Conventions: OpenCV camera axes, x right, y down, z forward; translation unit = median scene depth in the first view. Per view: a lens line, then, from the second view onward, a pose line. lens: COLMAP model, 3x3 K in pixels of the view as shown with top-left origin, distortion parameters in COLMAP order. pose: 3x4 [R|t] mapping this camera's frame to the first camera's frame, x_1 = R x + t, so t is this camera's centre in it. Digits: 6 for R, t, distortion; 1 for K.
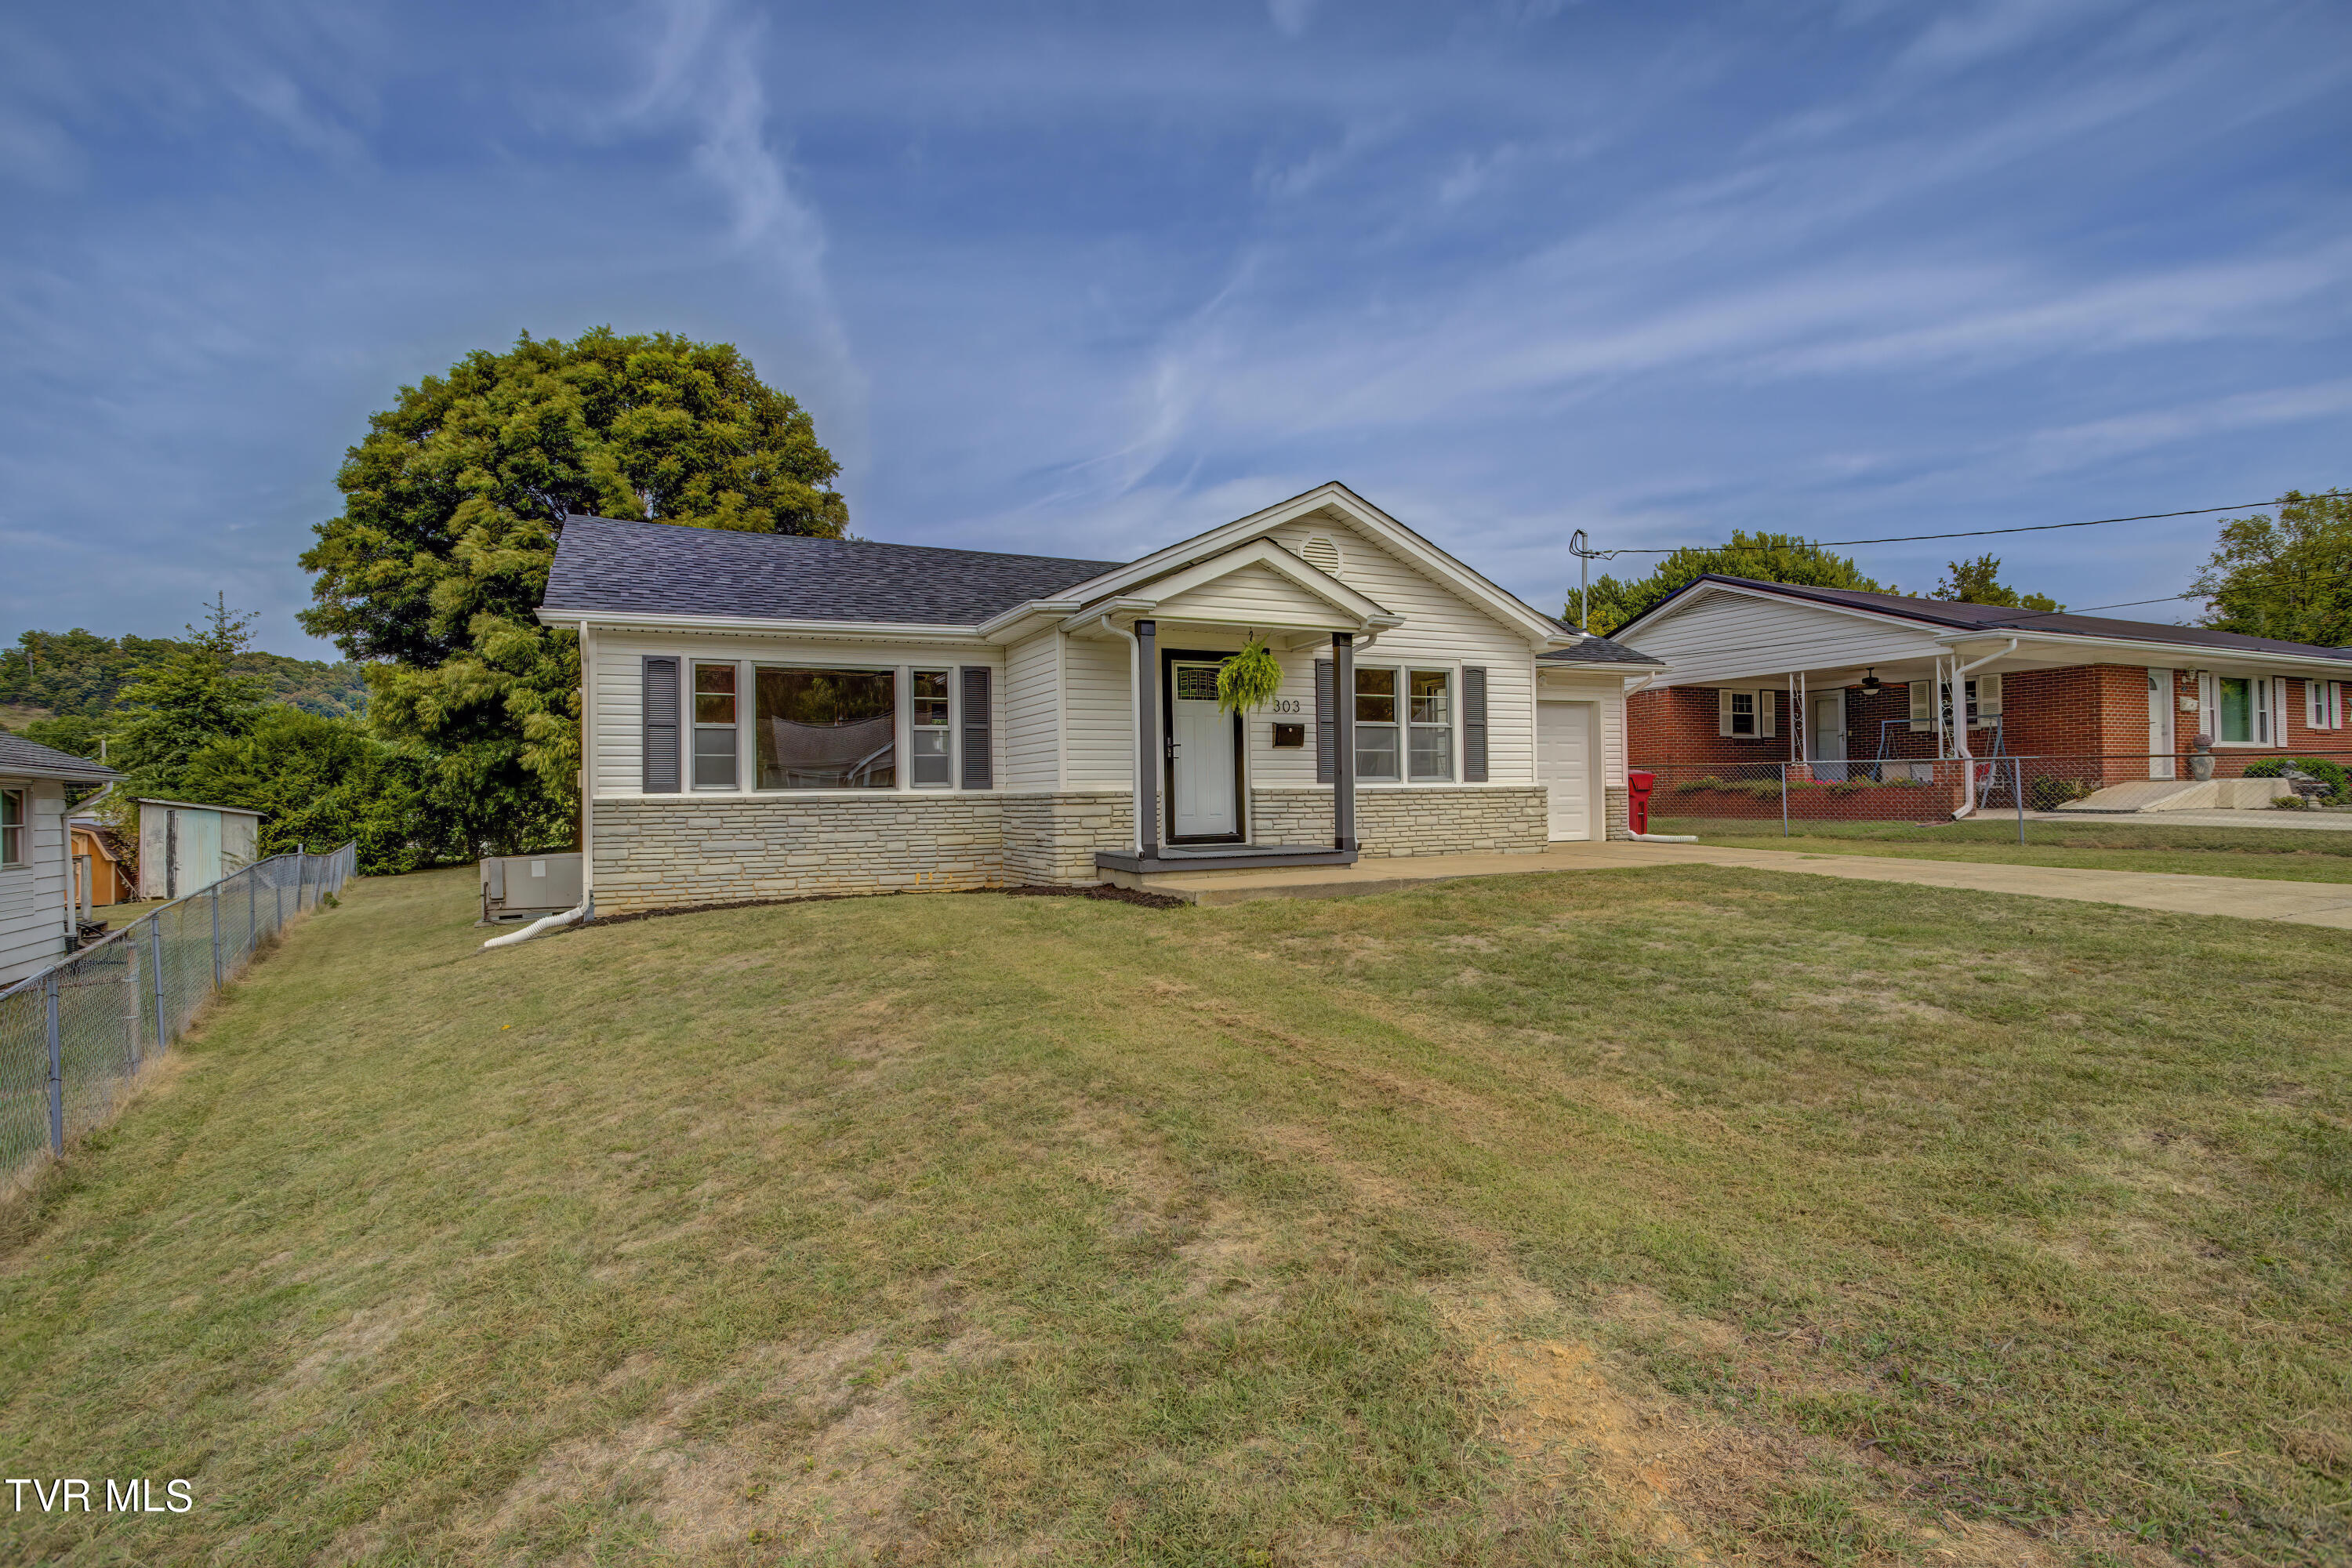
lens RADIAL K [[1154.7, 0, 1181.1], [0, 1154.7, 801.1], [0, 0, 1]] dist [-0.000293, -0.000611]
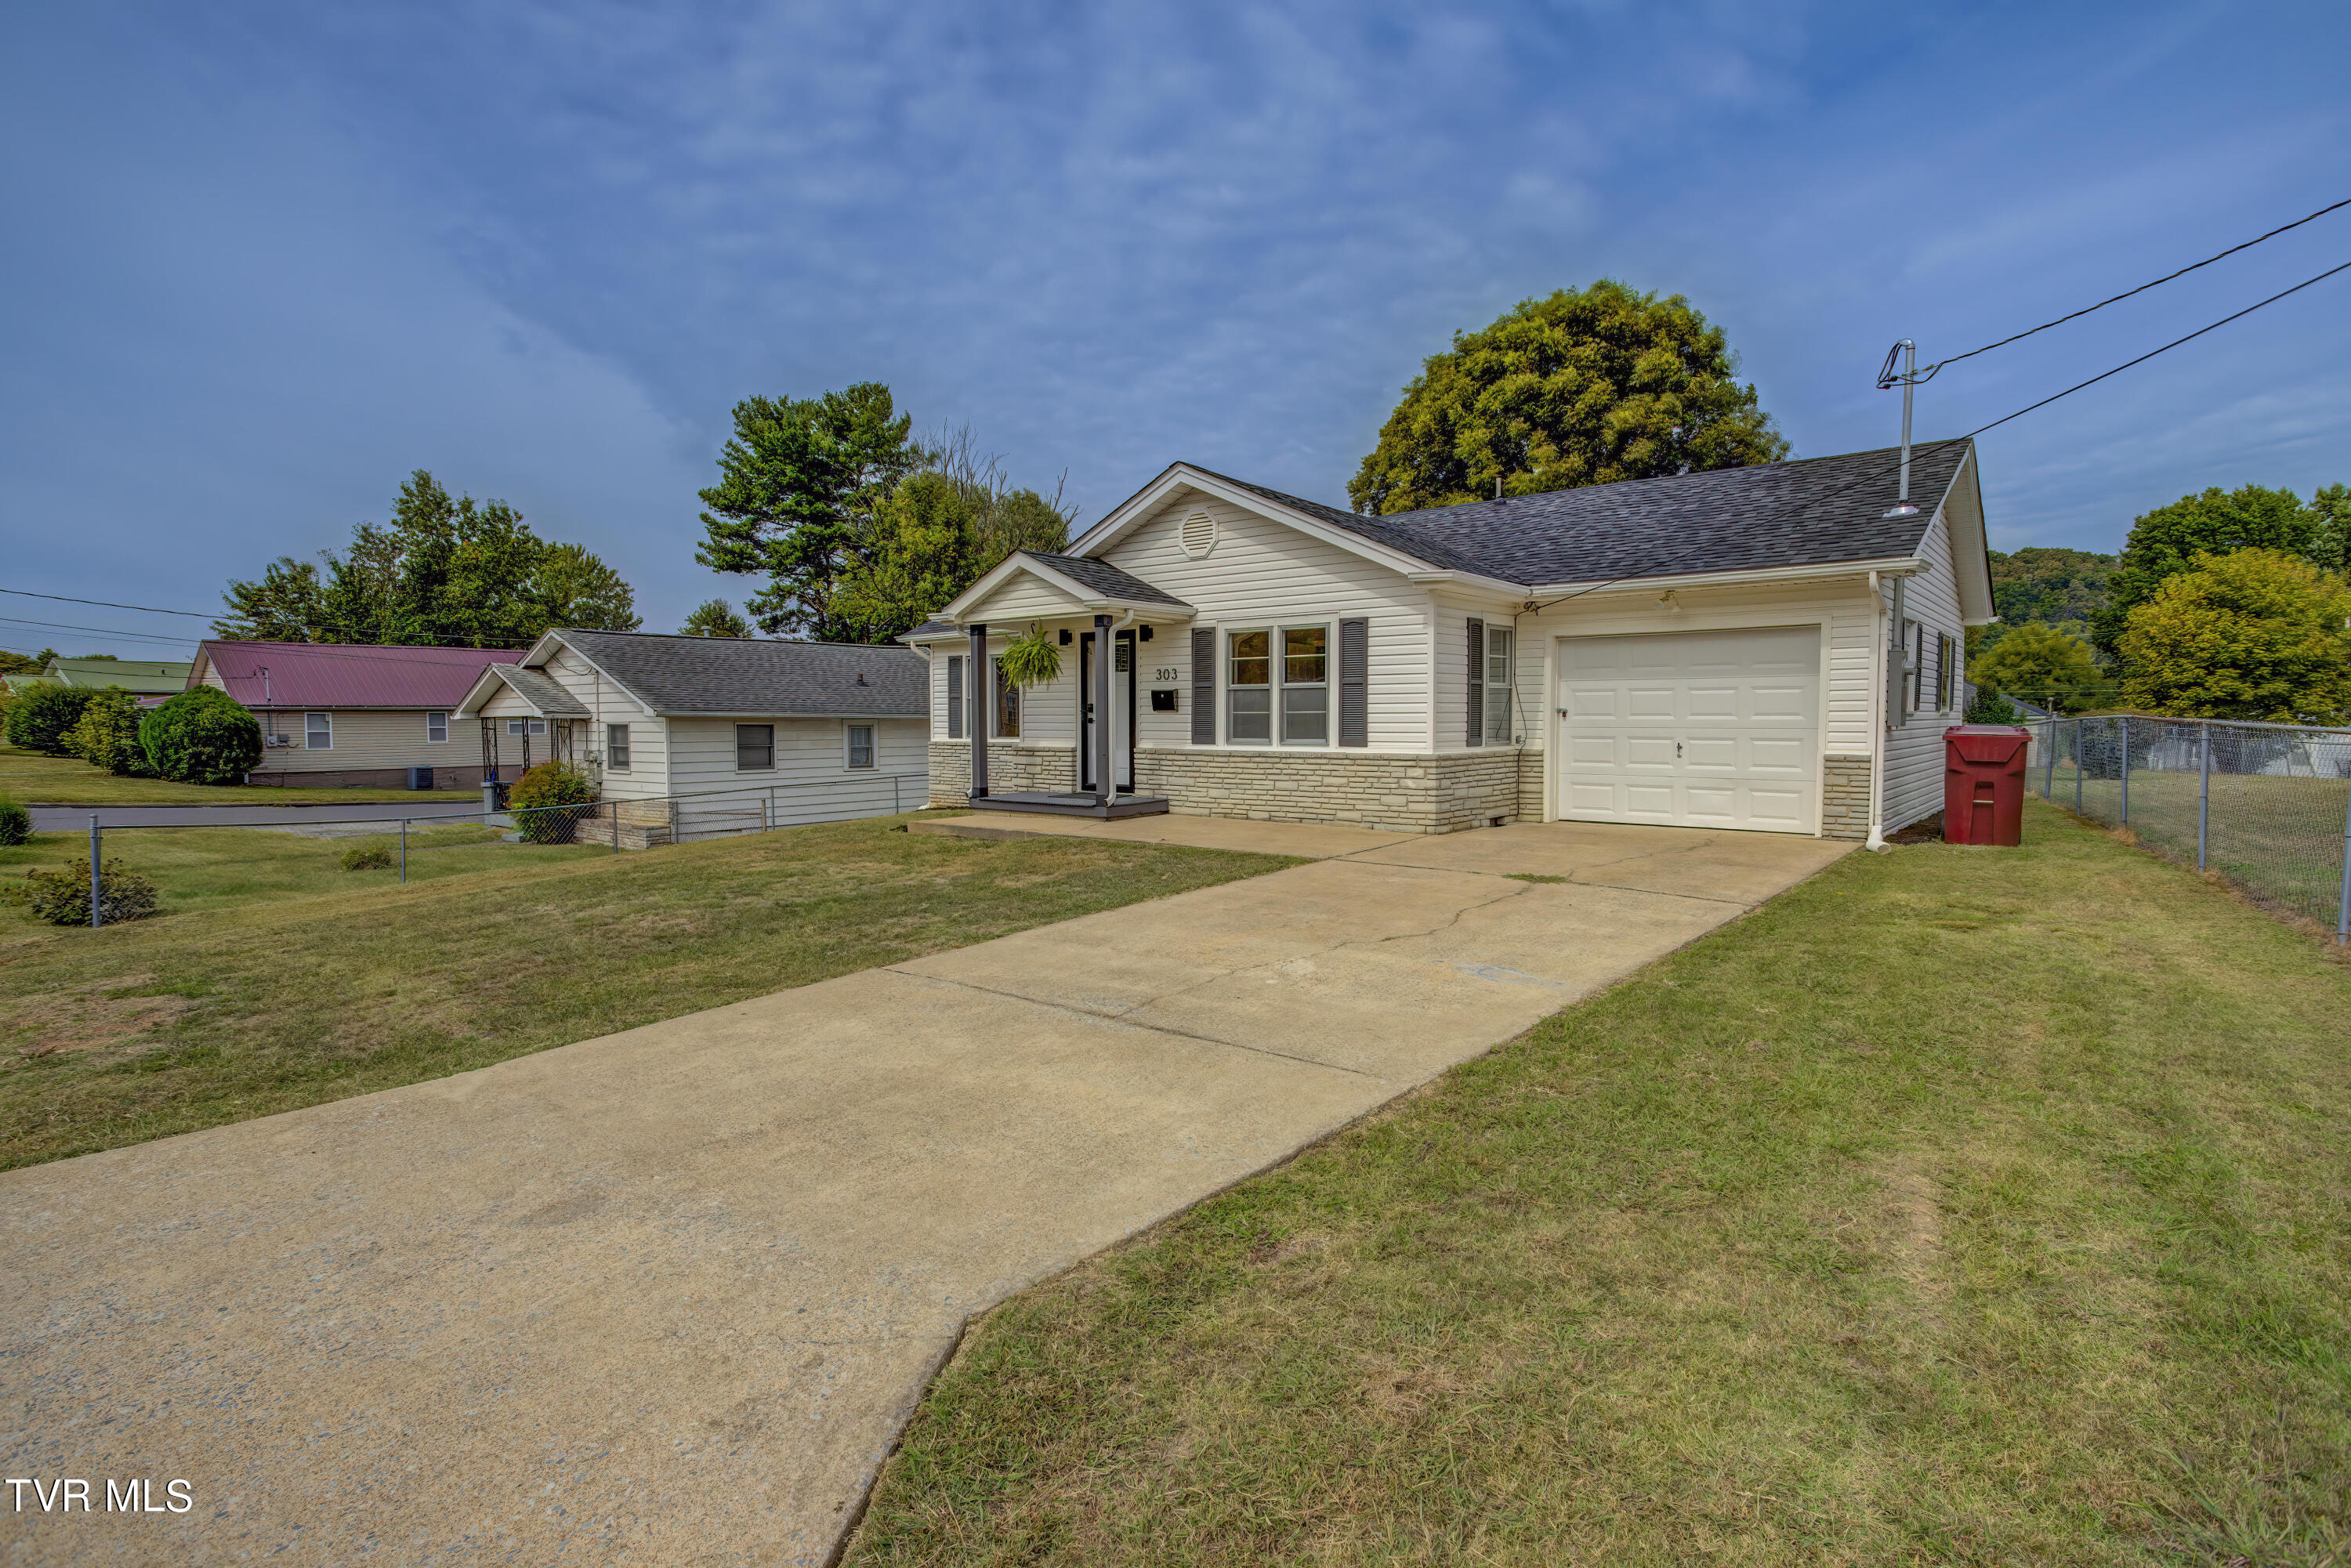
lens RADIAL K [[1154.2, 0, 1177.8], [0, 1154.2, 787.1], [0, 0, 1]] dist [-0.000293, -0.000611]
pose [[0.422449, 0.068433, -0.903800, 1.120234], [-0.003940, 0.997275, 0.073669, -0.056346], [0.906378, -0.027560, 0.421568, 0.543321]]
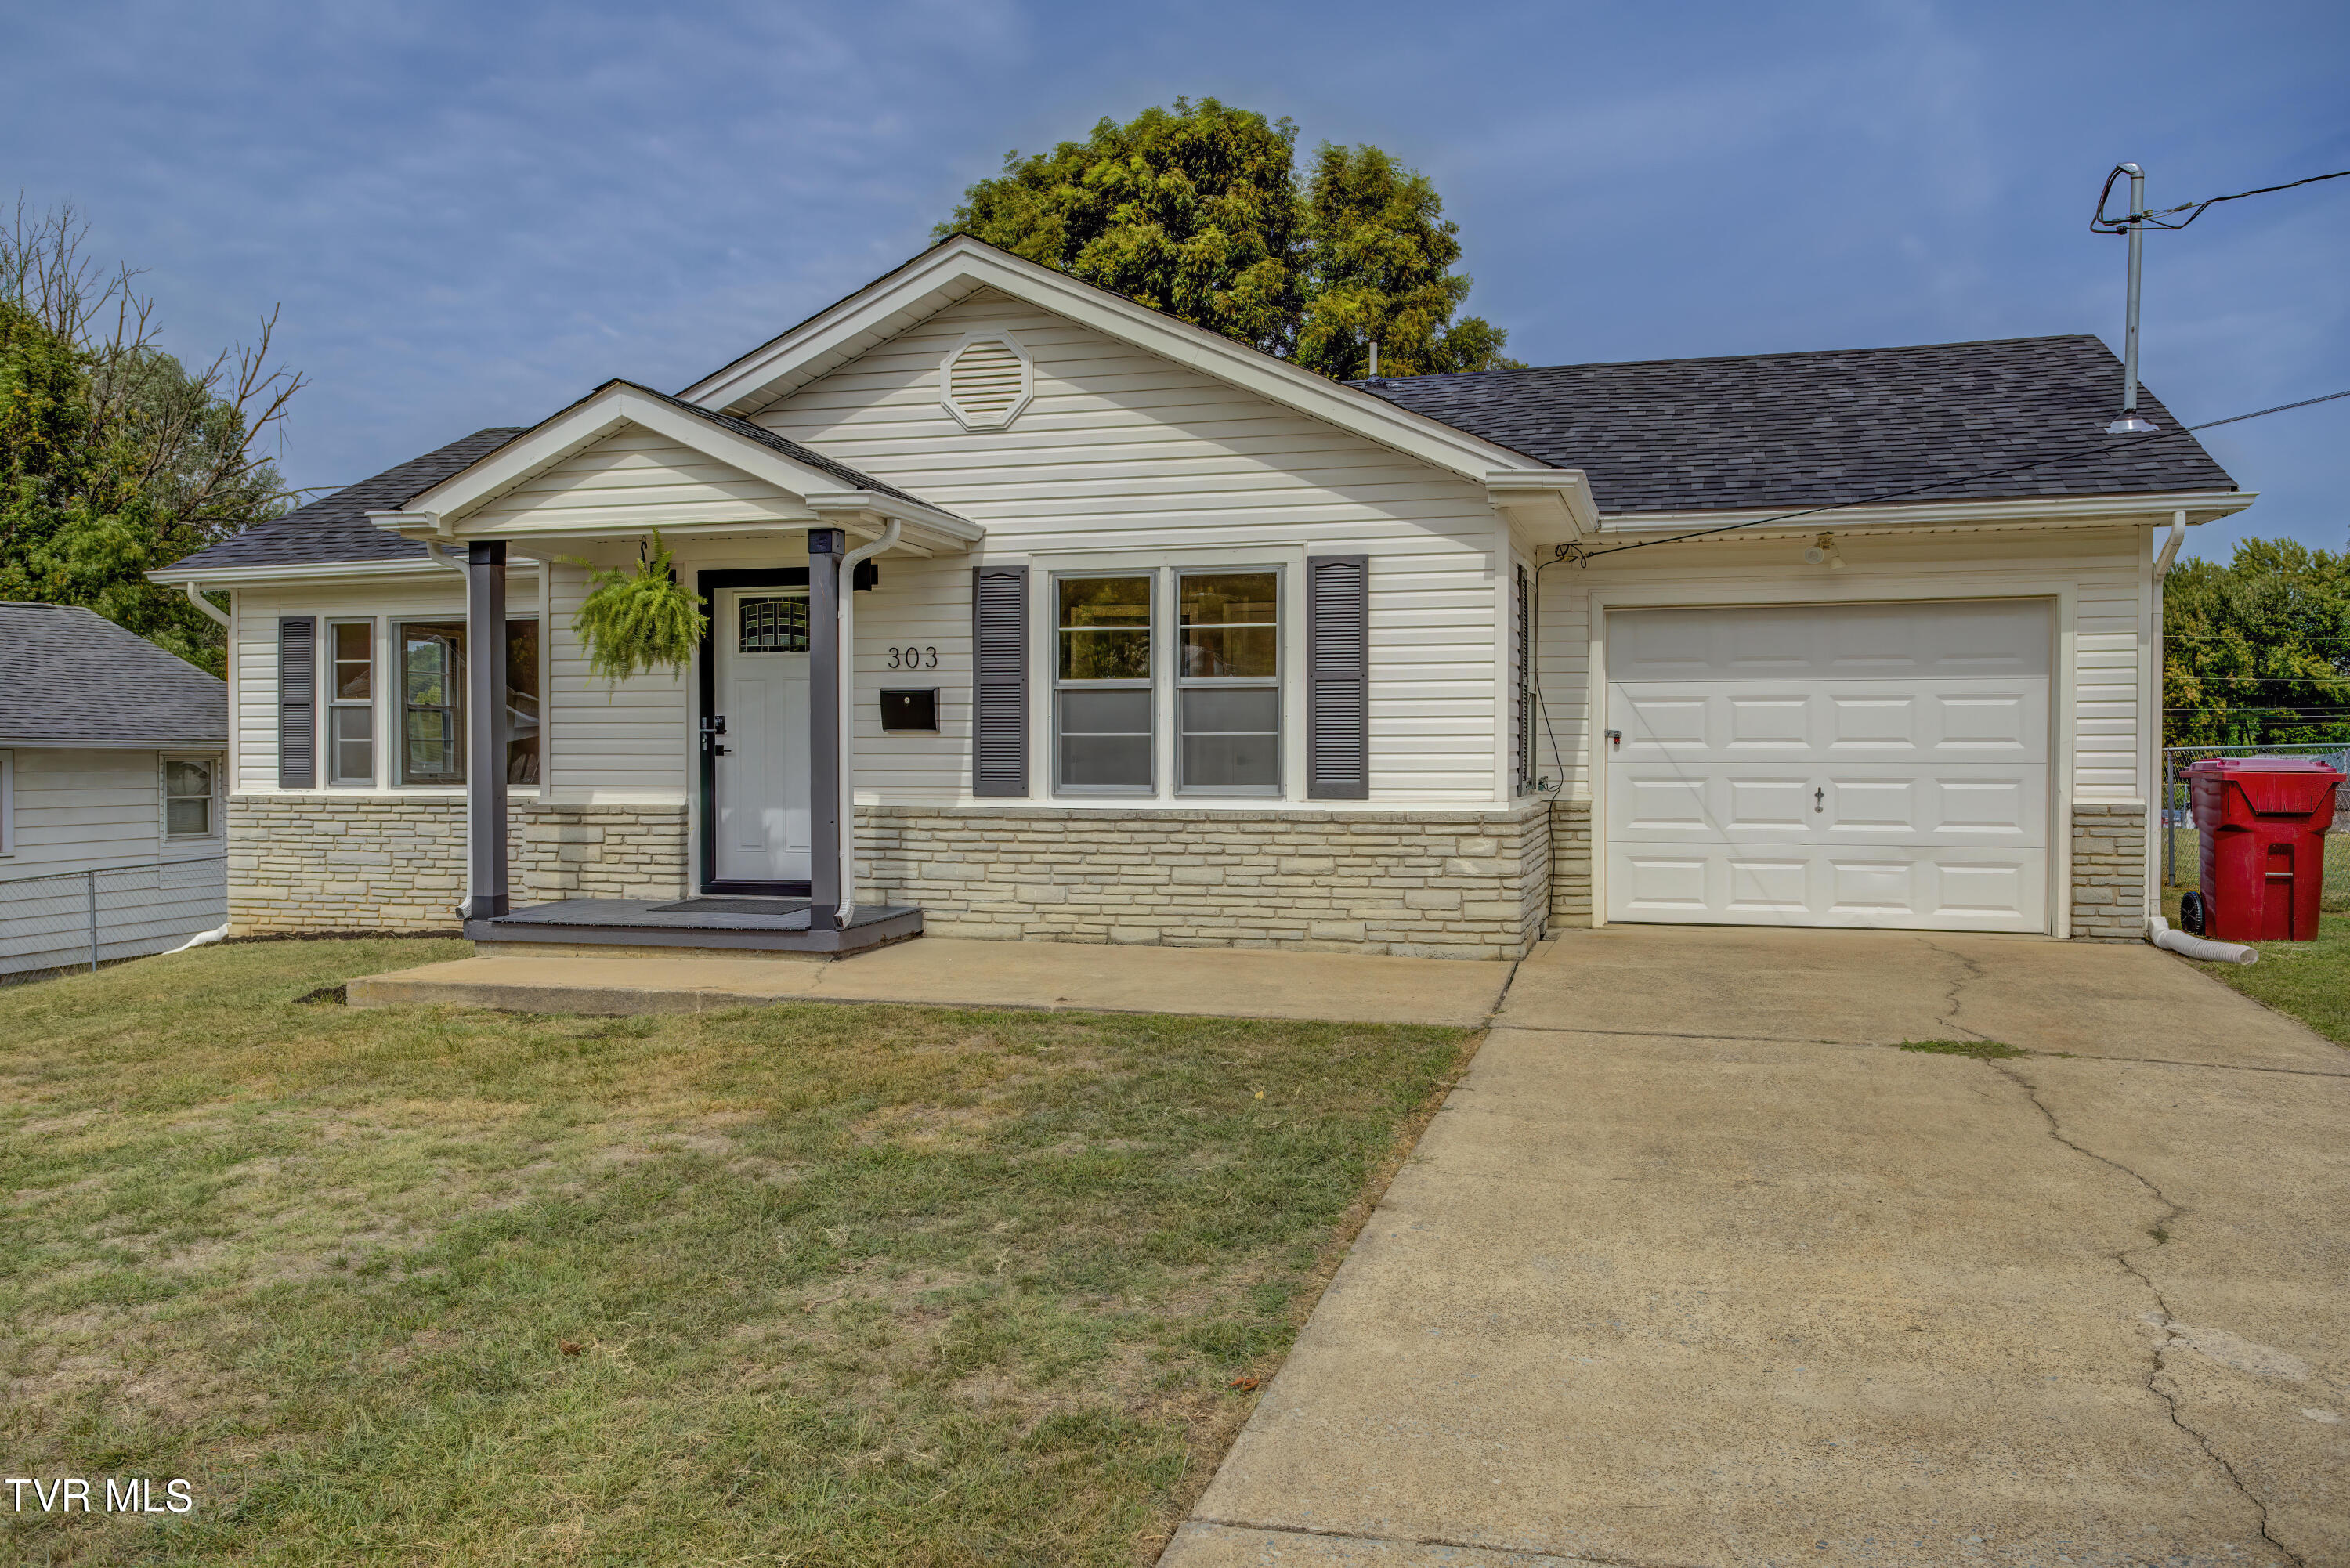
lens RADIAL K [[1759.1, 0, 1176.7], [0, 1759.1, 785.2], [0, 0, 1]] dist [0.011684, 0.013234]
pose [[0.749070, 0.026748, -0.661950, 0.755932], [-0.009987, 0.999527, 0.029088, -0.047137], [0.662415, -0.015178, 0.748983, 0.453696]]
